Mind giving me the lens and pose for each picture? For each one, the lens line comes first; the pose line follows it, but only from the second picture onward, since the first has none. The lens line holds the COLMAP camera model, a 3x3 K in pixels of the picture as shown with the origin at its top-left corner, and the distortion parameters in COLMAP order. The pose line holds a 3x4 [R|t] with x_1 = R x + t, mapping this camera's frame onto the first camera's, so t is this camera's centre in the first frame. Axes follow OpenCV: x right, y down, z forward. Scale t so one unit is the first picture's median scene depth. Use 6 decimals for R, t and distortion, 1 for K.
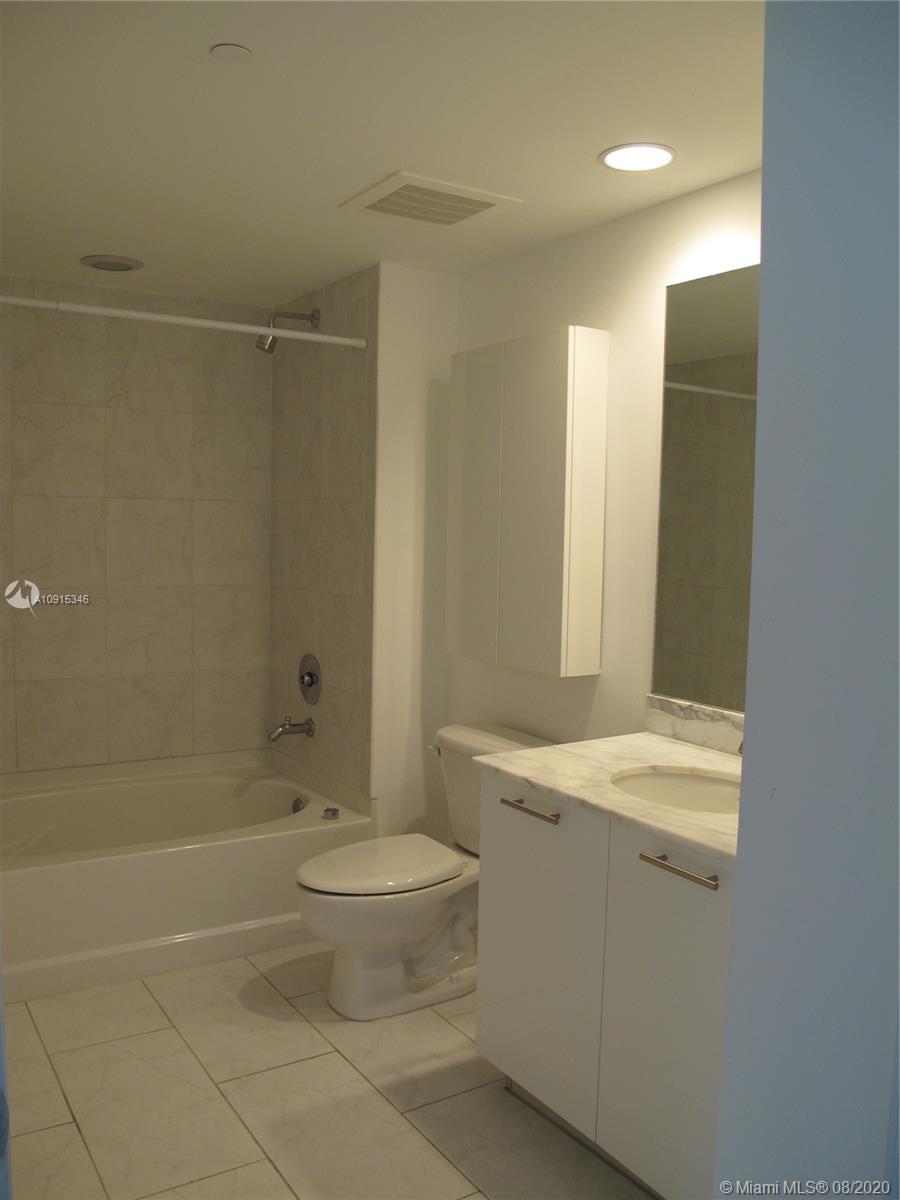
lens RADIAL K [[997.2, 0, 450.0], [0, 997.2, 600.0], [0, 0, 1]] dist [-0.140436, 0.070888]
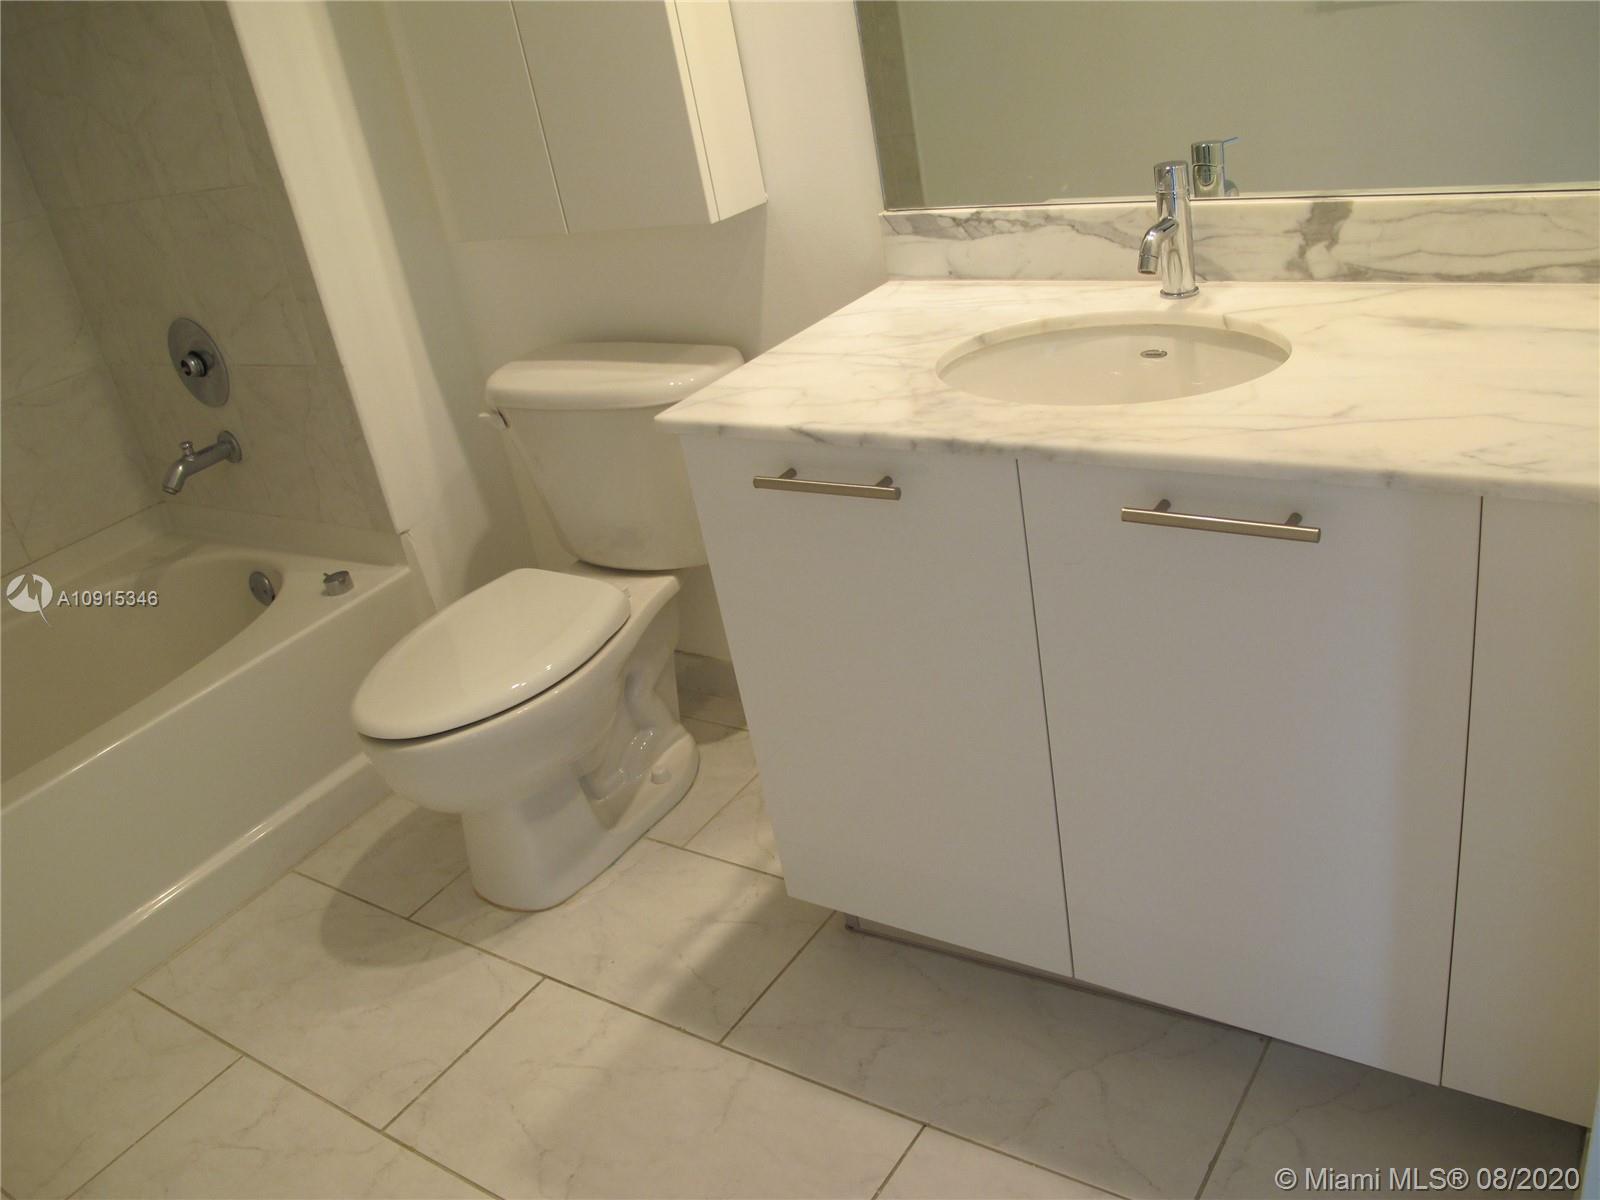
lens RADIAL K [[1329.5, 0, 800.0], [0, 1329.5, 600.0], [0, 0, 1]] dist [-0.140436, 0.070888]
pose [[0.900720, -0.336718, 0.274453, -0.109551], [0.219331, 0.897866, 0.381746, -0.000541], [-0.374963, -0.283650, 0.882579, 0.295366]]
